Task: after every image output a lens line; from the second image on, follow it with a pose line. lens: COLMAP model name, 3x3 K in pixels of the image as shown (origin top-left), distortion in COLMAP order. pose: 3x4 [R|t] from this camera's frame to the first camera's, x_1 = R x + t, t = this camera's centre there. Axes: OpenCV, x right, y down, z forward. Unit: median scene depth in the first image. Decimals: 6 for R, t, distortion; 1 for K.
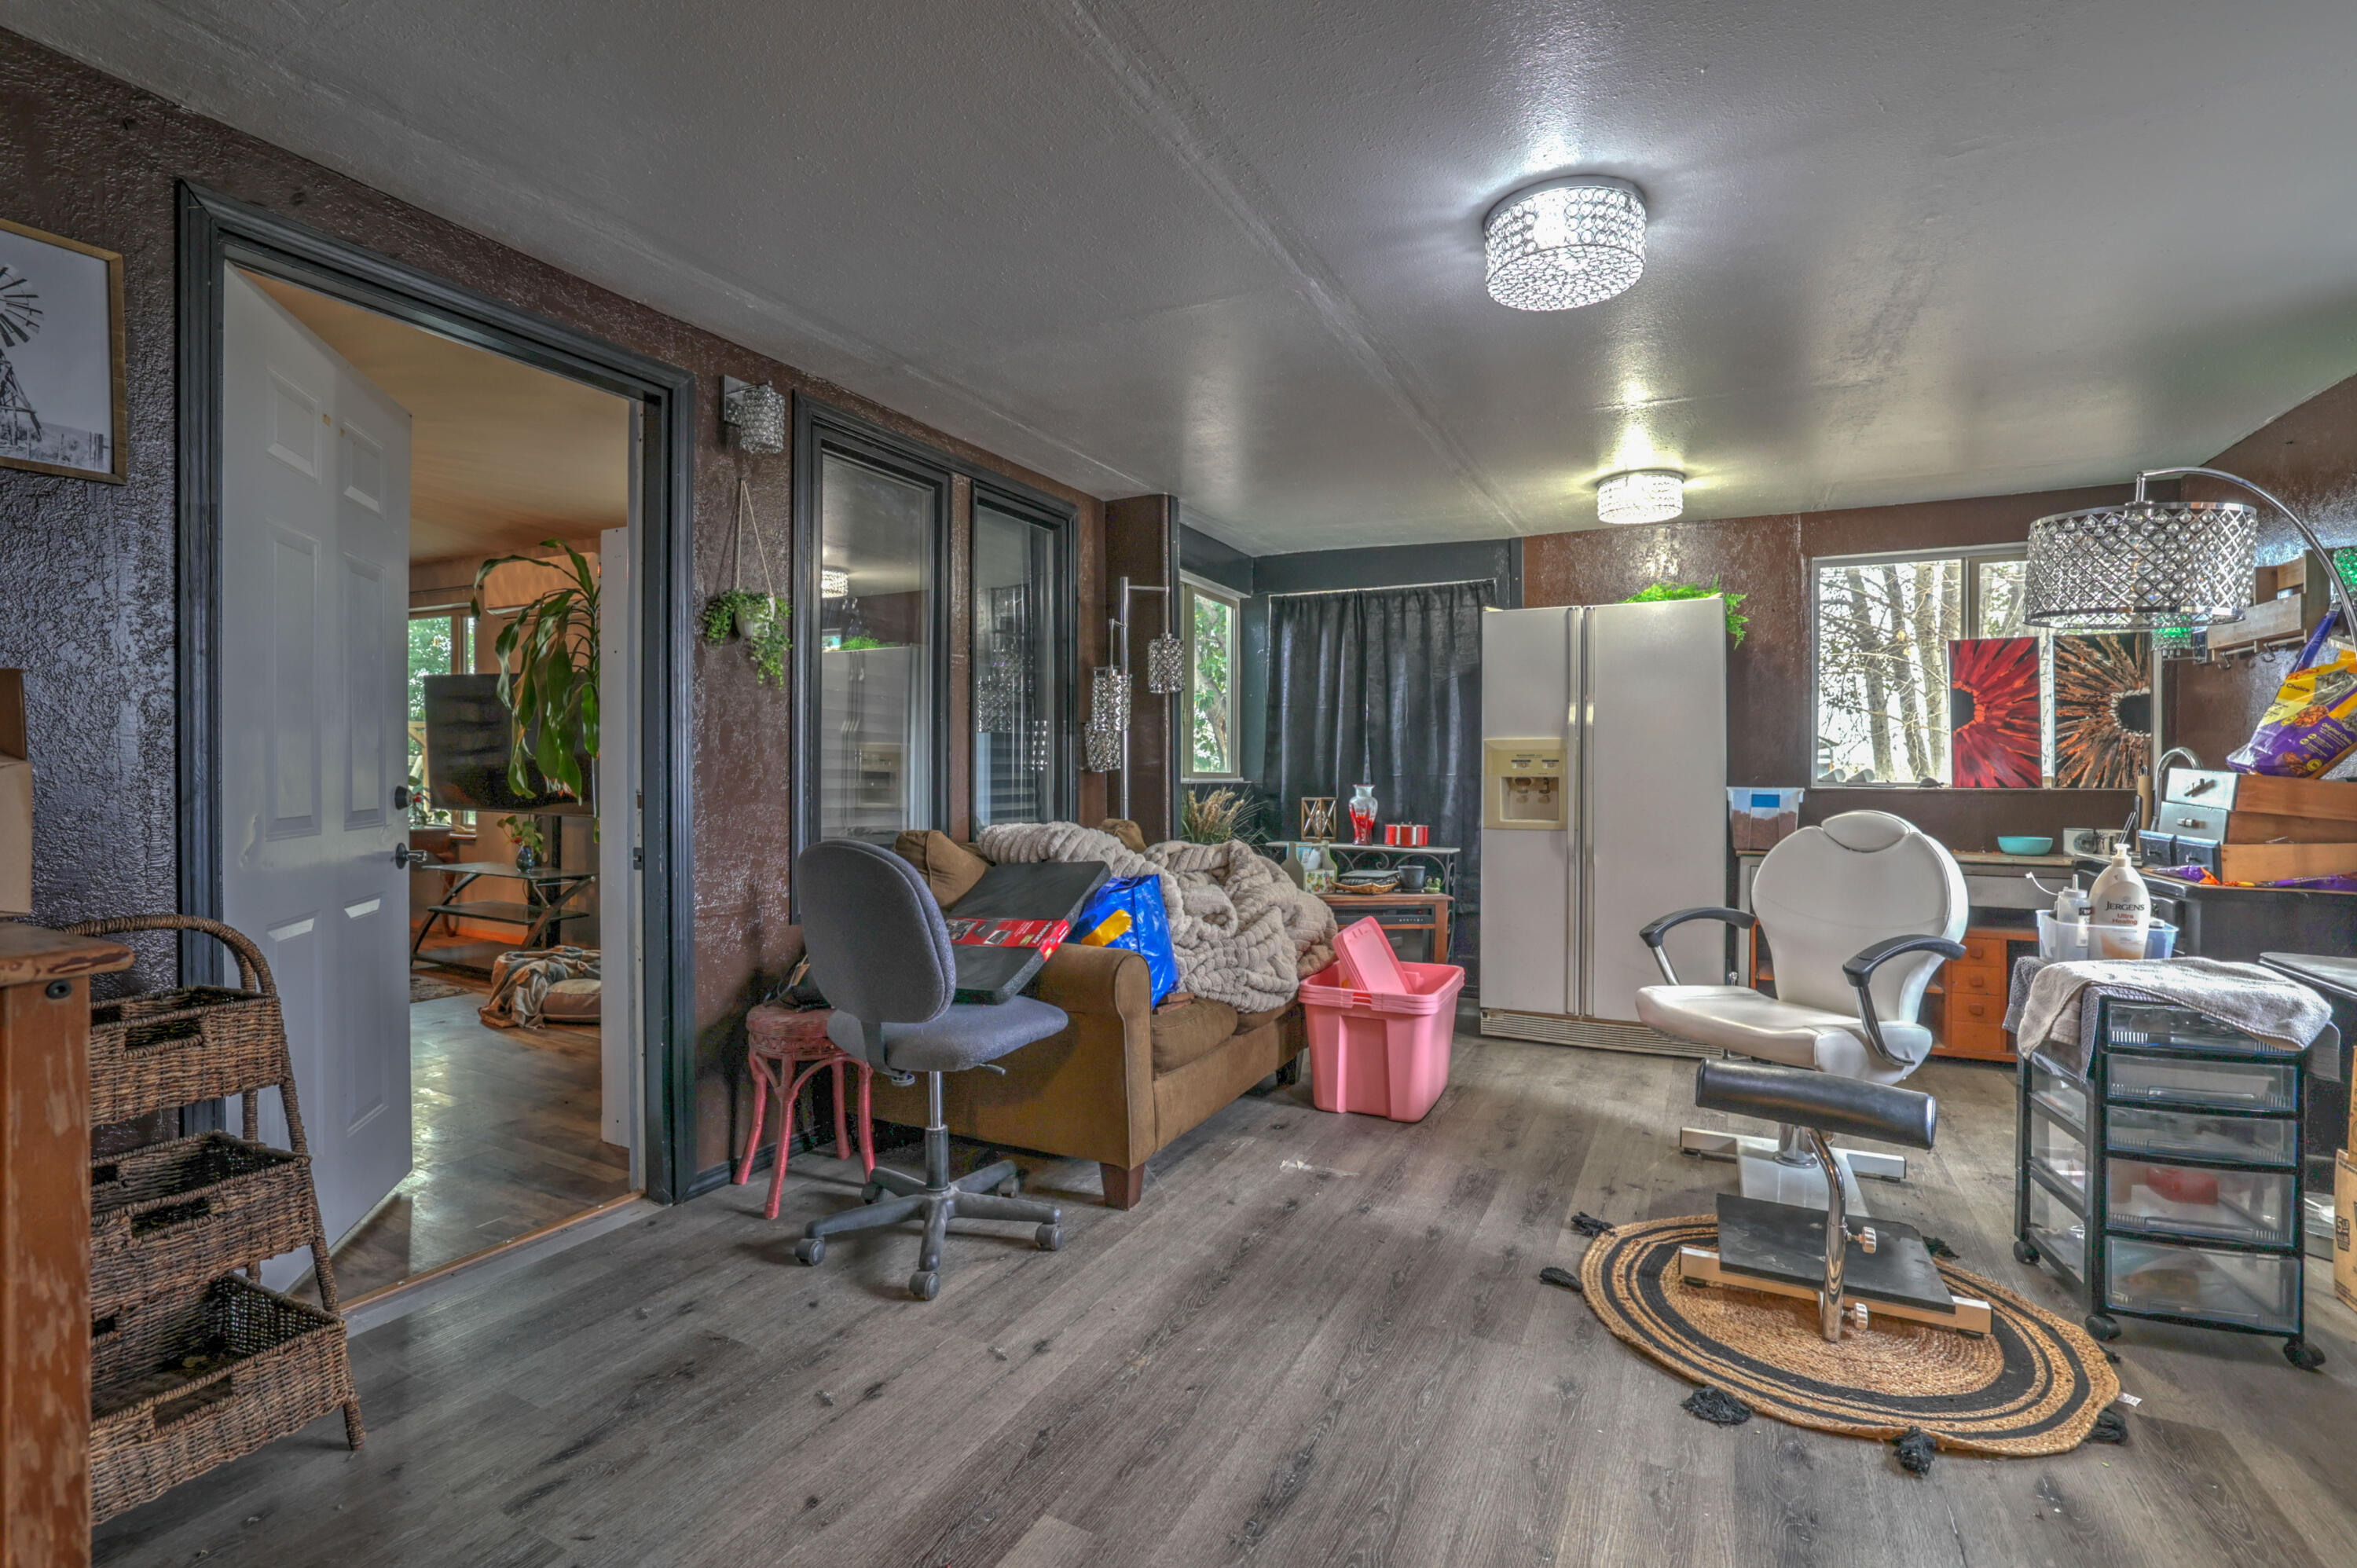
lens RADIAL K [[1013.1, 0, 1180.5], [0, 1013.1, 767.6], [0, 0, 1]] dist [-0.035177, 0.011262]
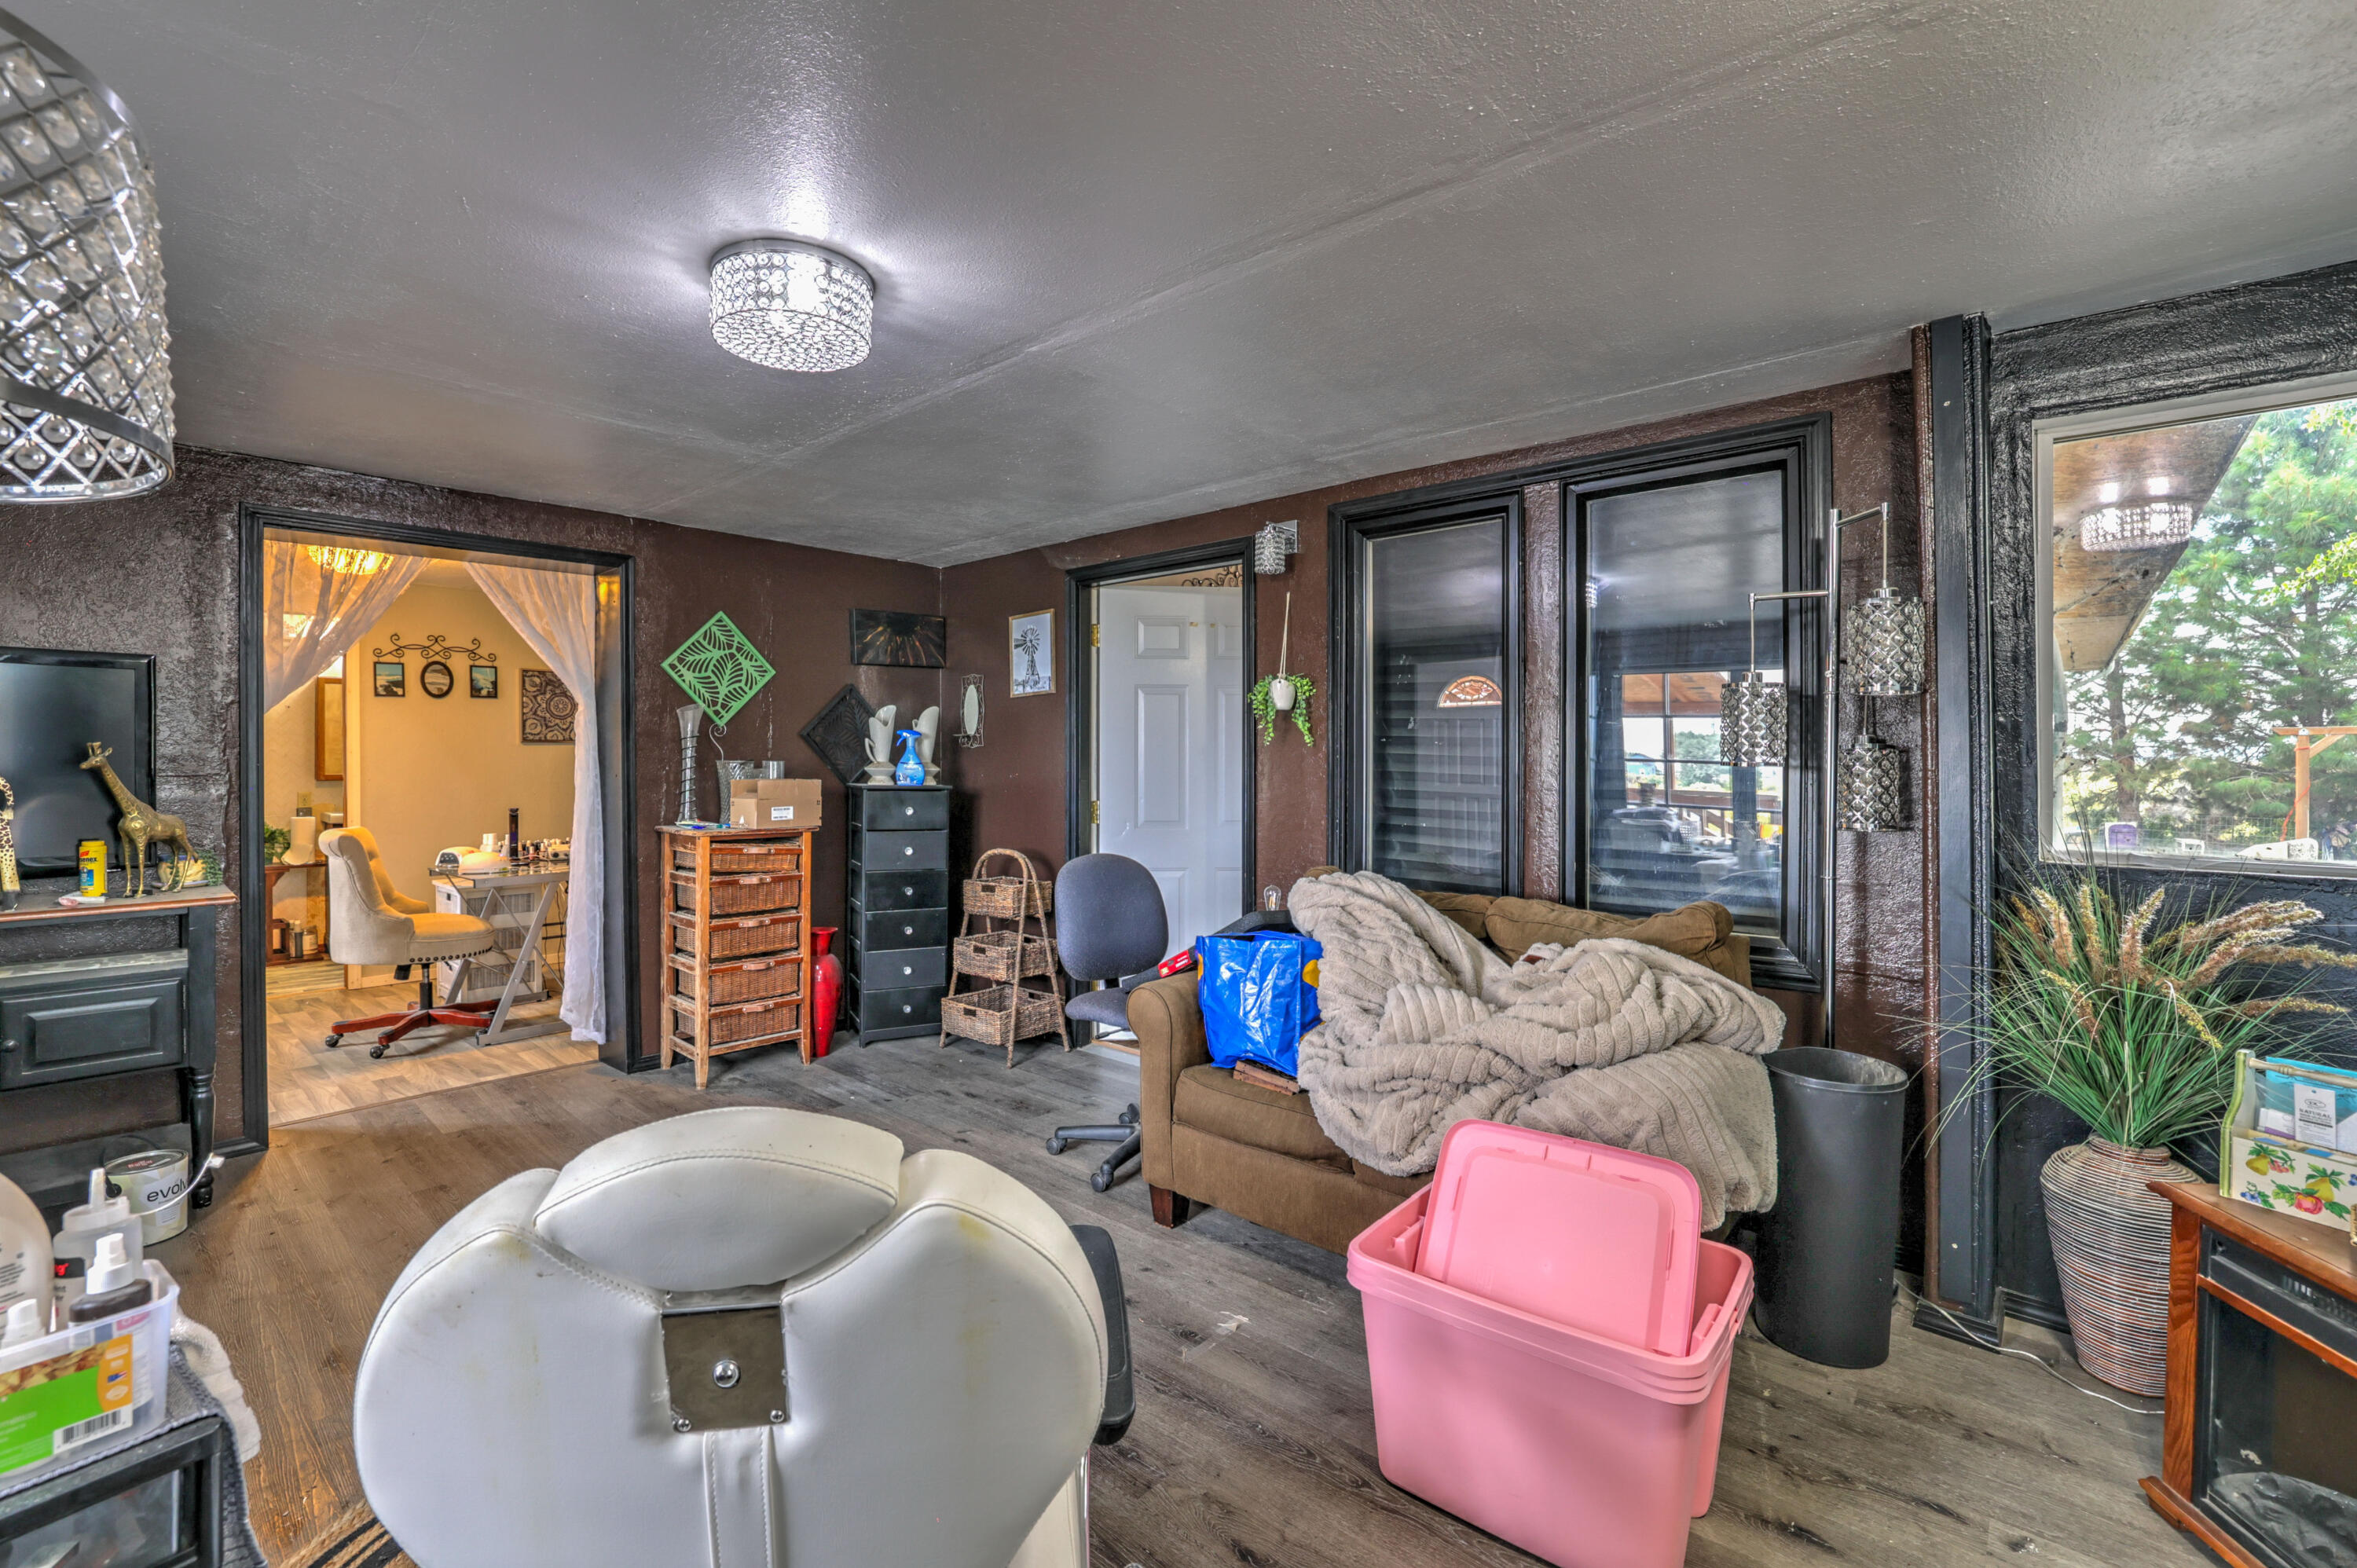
lens RADIAL K [[1013.1, 0, 1181.5], [0, 1013.1, 774.9], [0, 0, 1]] dist [-0.035177, 0.011262]
pose [[-0.221314, 0.003738, -0.975195, 0.973978], [-0.010389, 0.999927, 0.006191, -0.051785], [0.975147, 0.011501, -0.221259, 1.224041]]
